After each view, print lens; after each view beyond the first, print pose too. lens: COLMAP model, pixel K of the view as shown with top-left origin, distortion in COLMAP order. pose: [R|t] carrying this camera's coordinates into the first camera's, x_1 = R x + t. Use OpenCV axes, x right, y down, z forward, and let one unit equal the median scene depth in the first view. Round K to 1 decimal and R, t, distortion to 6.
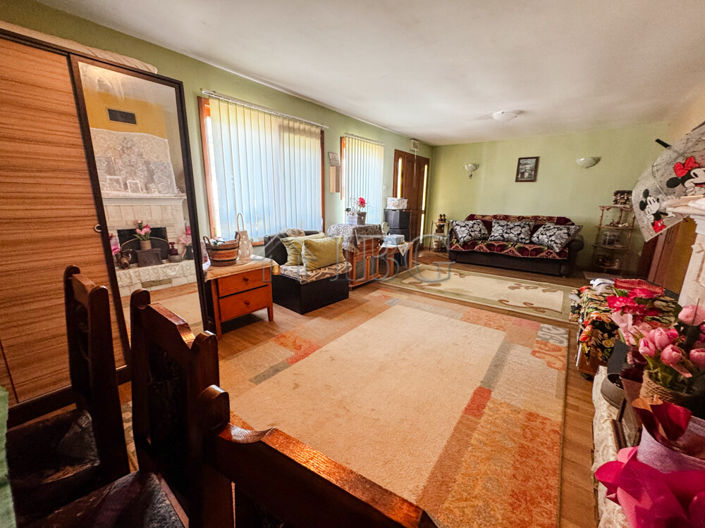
lens RADIAL K [[283.6, 0, 354.3], [0, 283.6, 264.2], [0, 0, 1]] dist [0.000089, 0.001601]
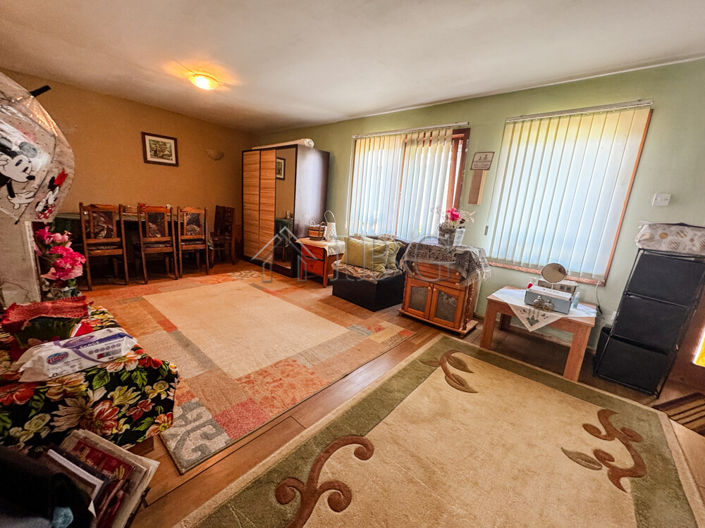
lens RADIAL K [[283.6, 0, 353.9], [0, 283.6, 264.5], [0, 0, 1]] dist [0.000089, 0.001601]
pose [[-0.058891, 0.191322, -0.979759, 1.050978], [-0.297783, 0.933411, 0.200171, -0.232925], [0.952815, 0.303544, 0.002003, 1.090473]]
